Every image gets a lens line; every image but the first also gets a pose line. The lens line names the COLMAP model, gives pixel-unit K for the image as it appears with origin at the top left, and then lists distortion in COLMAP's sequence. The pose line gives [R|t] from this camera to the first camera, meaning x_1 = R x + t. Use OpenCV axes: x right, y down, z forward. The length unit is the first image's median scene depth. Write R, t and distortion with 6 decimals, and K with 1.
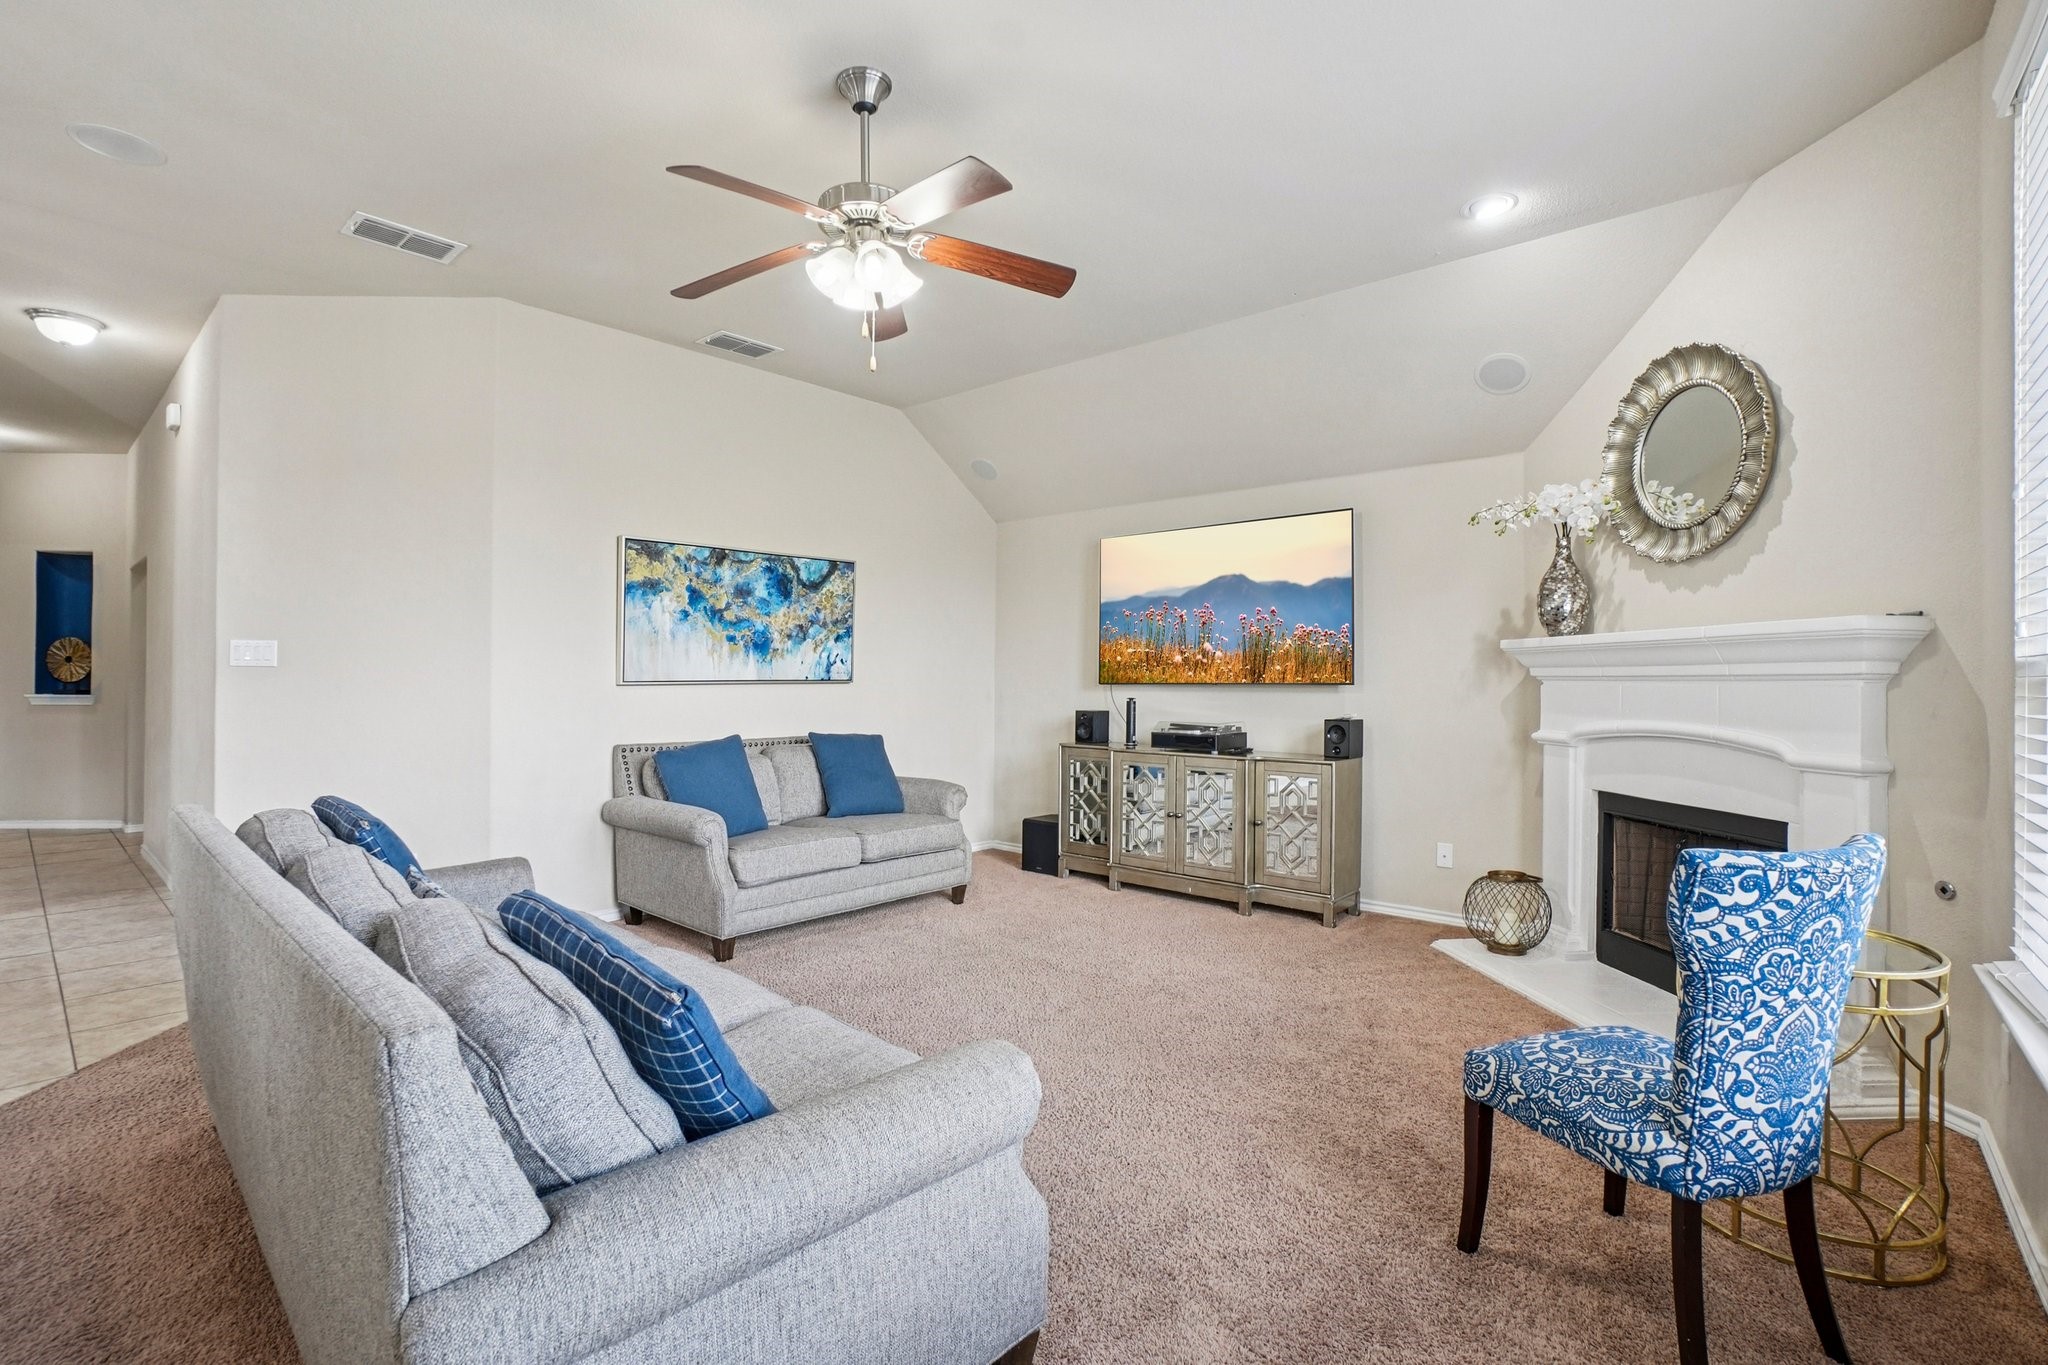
lens RADIAL K [[921.0, 0, 988.2], [0, 921.0, 670.9], [0, 0, 1]] dist [-0.061111, 0.020717]
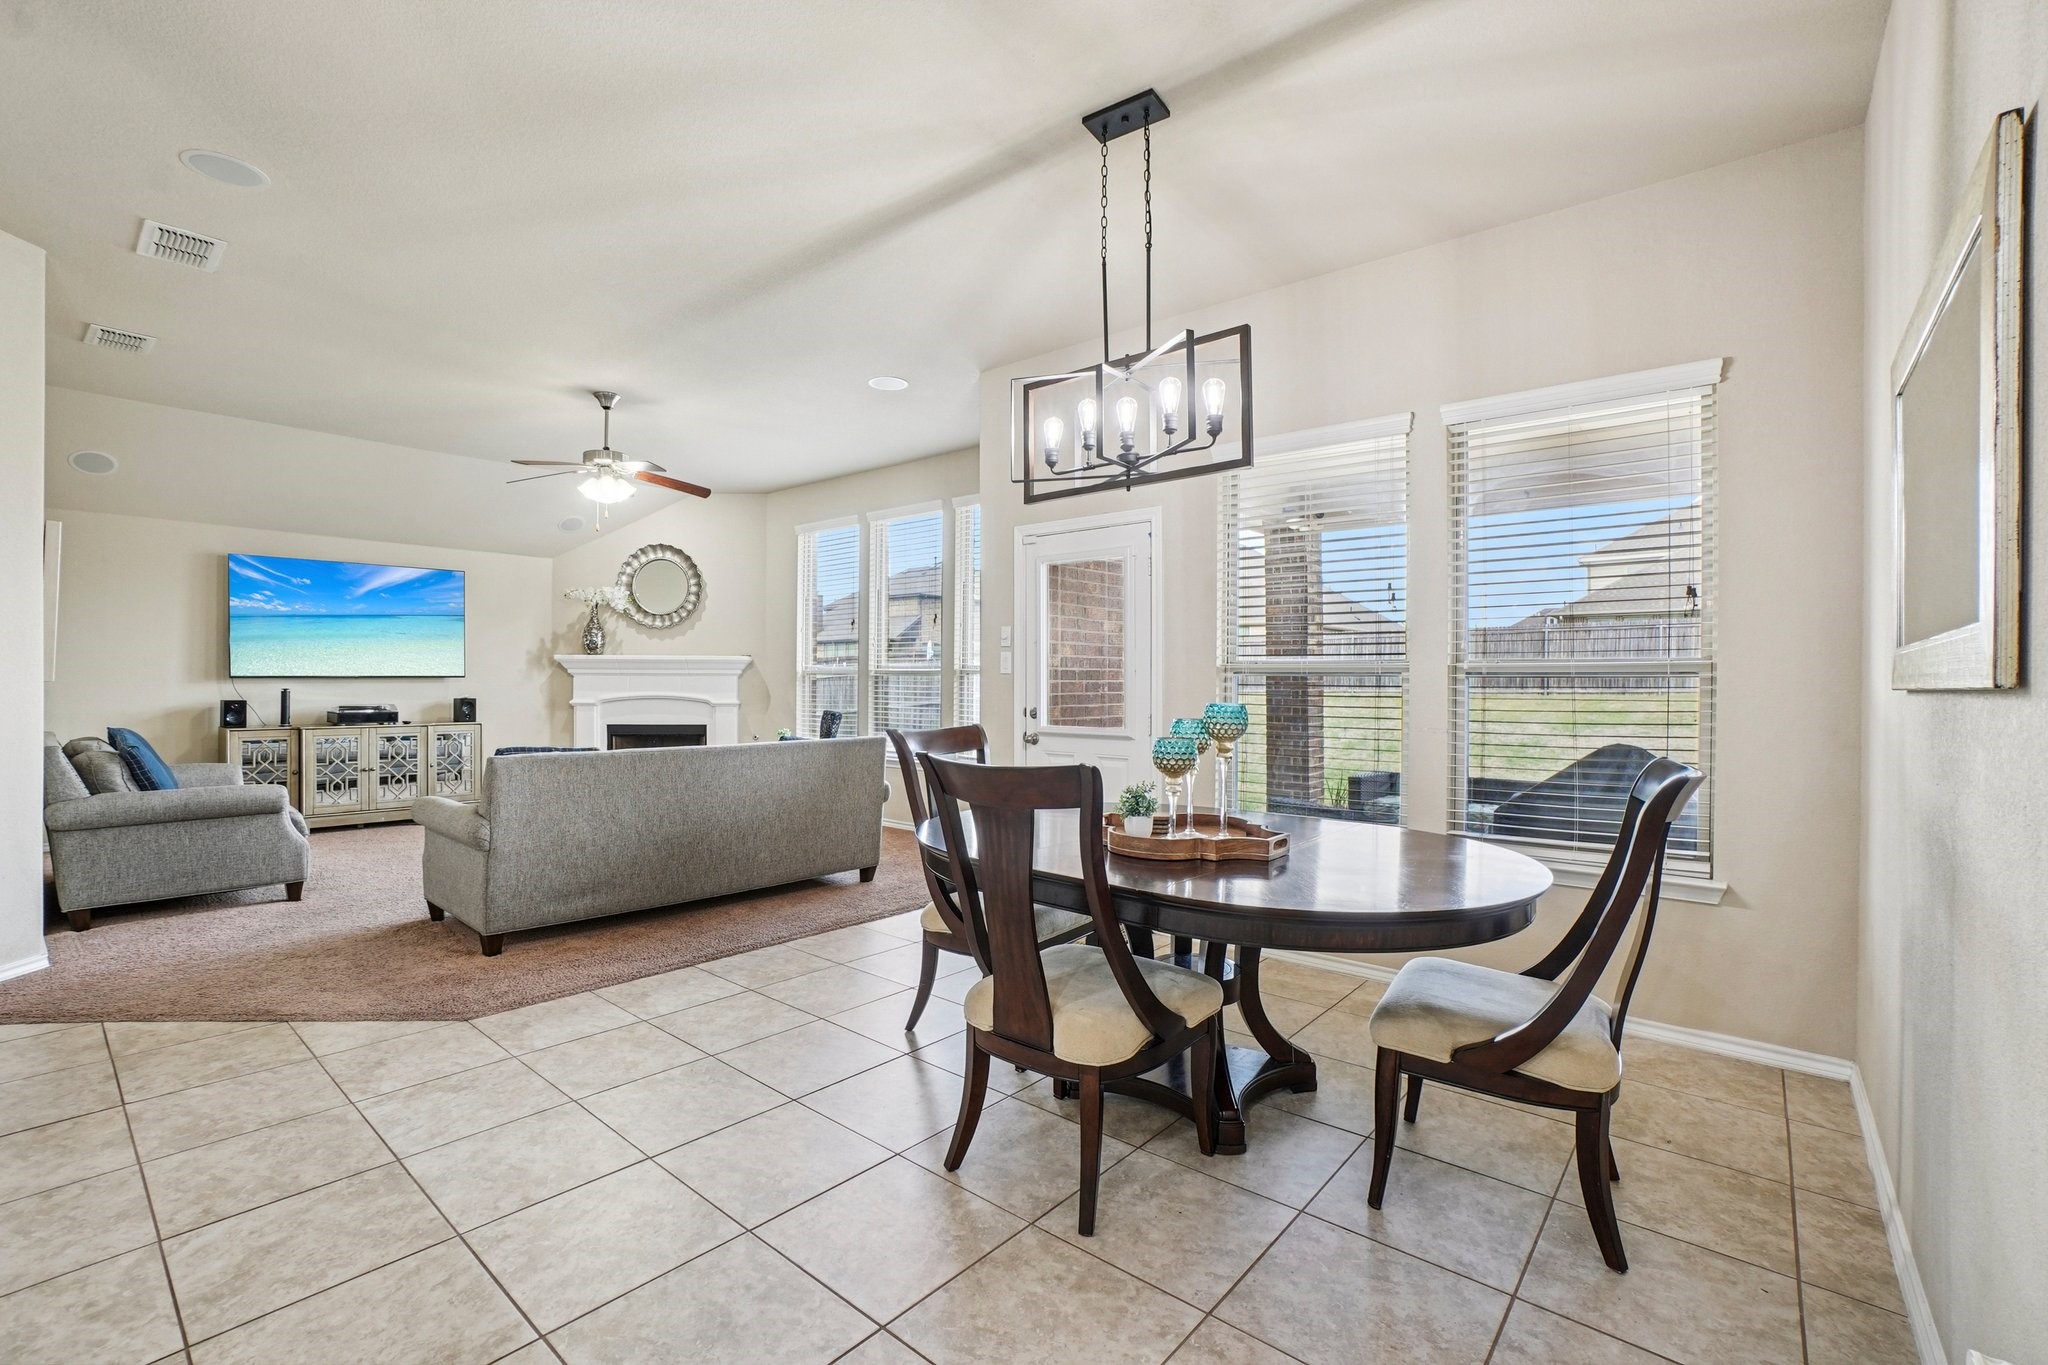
lens RADIAL K [[898.7, 0, 961.0], [0, 898.7, 682.1], [0, 0, 1]] dist [0.002495, 0.001520]
pose [[0.031483, -0.010338, 0.999451, -1.434312], [-0.016864, 0.999799, 0.010873, -0.010658], [-0.999362, -0.017197, 0.031302, 0.053680]]
